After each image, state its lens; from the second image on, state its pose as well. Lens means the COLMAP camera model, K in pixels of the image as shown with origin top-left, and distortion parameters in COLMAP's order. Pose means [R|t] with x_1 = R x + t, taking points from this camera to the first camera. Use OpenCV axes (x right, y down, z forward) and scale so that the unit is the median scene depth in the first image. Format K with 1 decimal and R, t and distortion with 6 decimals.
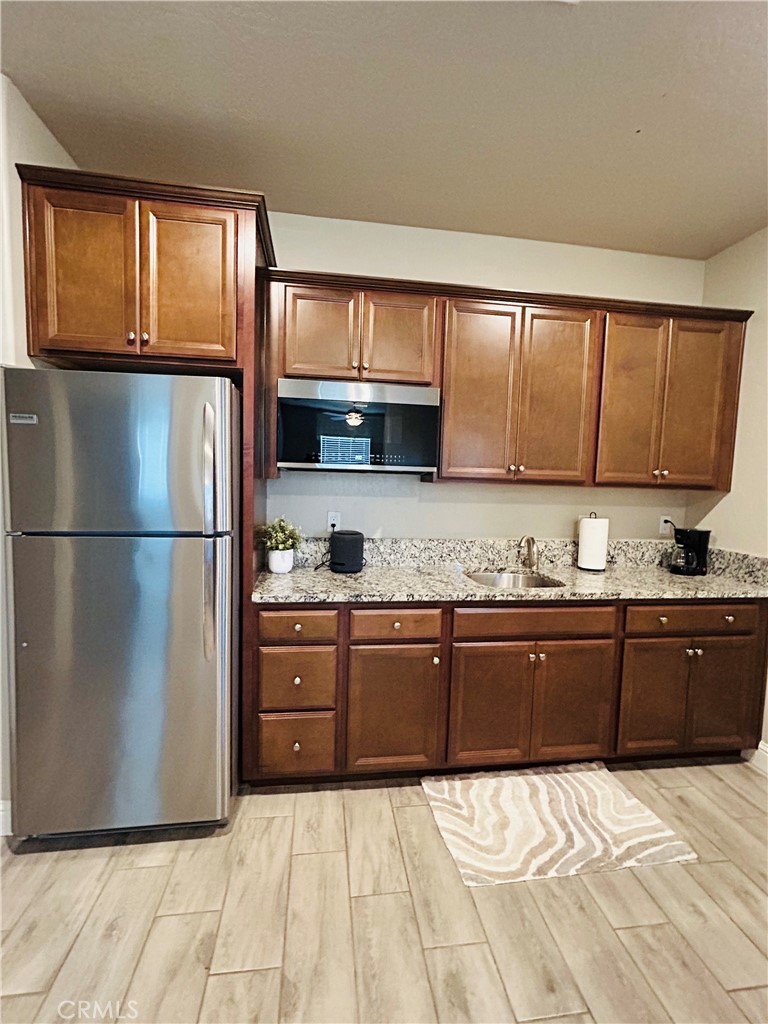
lens RADIAL K [[329.2, 0, 315.8], [0, 329.2, 498.9], [0, 0, 1]] dist [-0.000910, 0.000134]
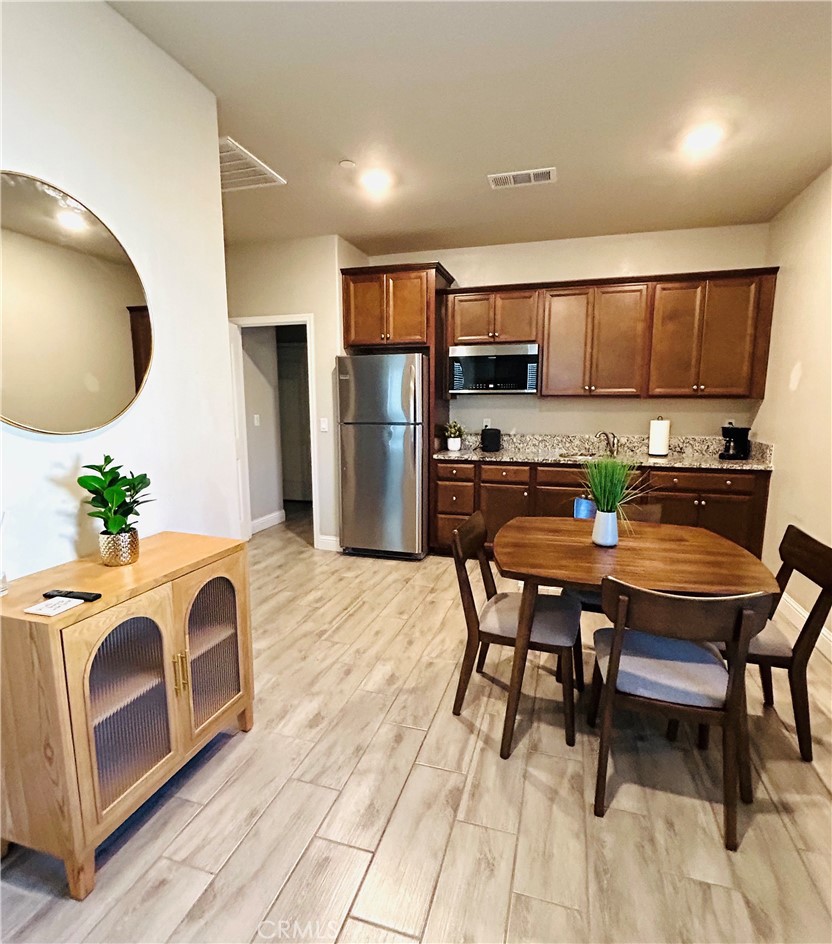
lens RADIAL K [[478.1, 0, 414.3], [0, 478.1, 471.9], [0, 0, 1]] dist [0.001207, -0.000136]
pose [[0.910728, 0.032967, -0.411689, 0.848778], [-0.006403, 0.997816, 0.065737, 0.179397], [0.412957, -0.057233, 0.908951, -1.621765]]
